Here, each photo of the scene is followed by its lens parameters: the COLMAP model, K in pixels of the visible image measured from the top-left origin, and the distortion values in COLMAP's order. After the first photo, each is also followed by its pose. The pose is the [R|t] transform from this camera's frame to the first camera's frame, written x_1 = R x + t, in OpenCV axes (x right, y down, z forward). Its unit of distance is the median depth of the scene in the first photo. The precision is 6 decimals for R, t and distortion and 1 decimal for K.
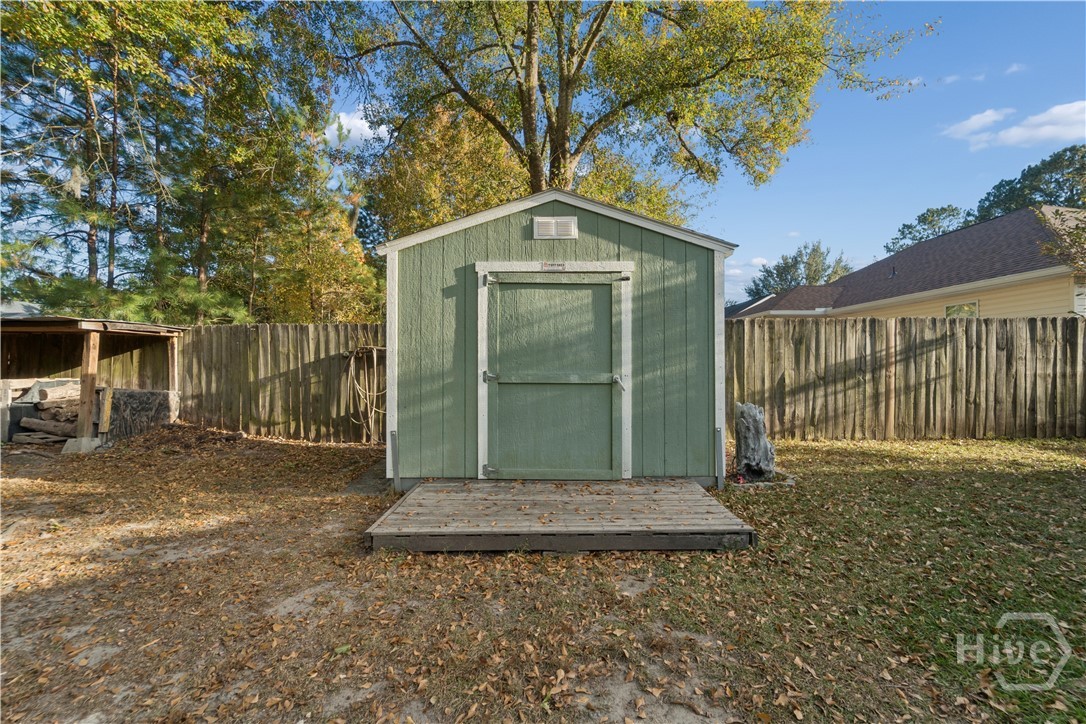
lens RADIAL K [[446.1, 0, 549.3], [0, 446.1, 363.4], [0, 0, 1]] dist [0.002615, -0.001932]
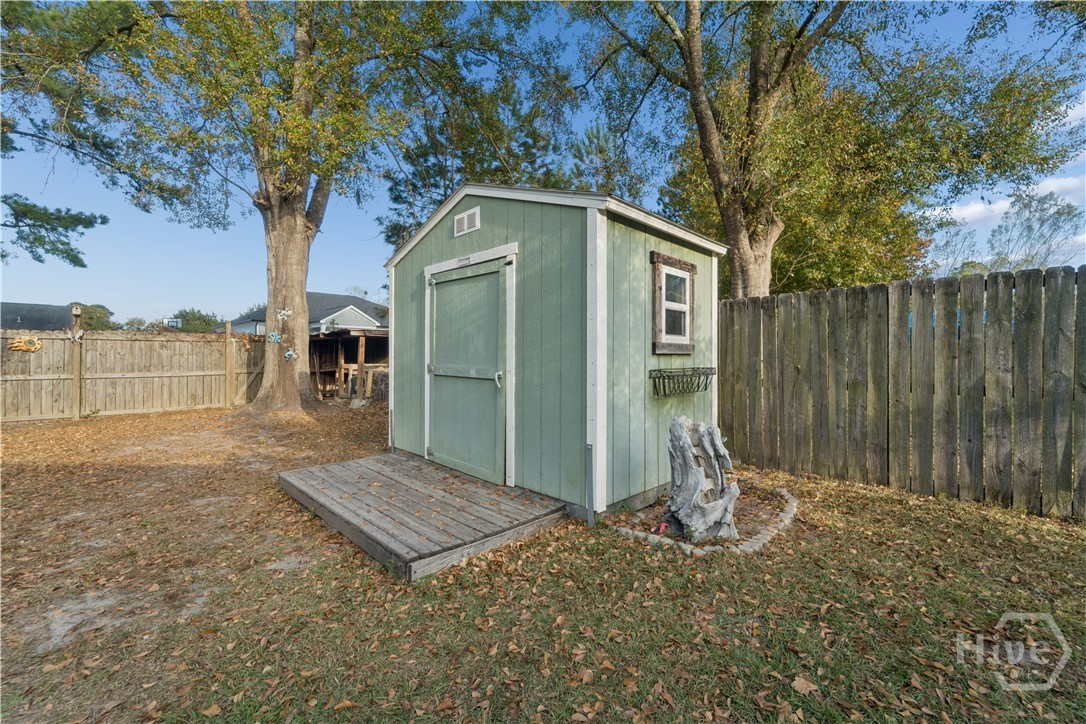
lens RADIAL K [[446.1, 0, 550.1], [0, 446.1, 357.6], [0, 0, 1]] dist [0.002615, -0.001932]
pose [[0.701158, 0.006598, -0.712976, 0.543795], [-0.003830, 0.999978, 0.005487, -0.003351], [0.712996, -0.001116, 0.701167, 0.269228]]
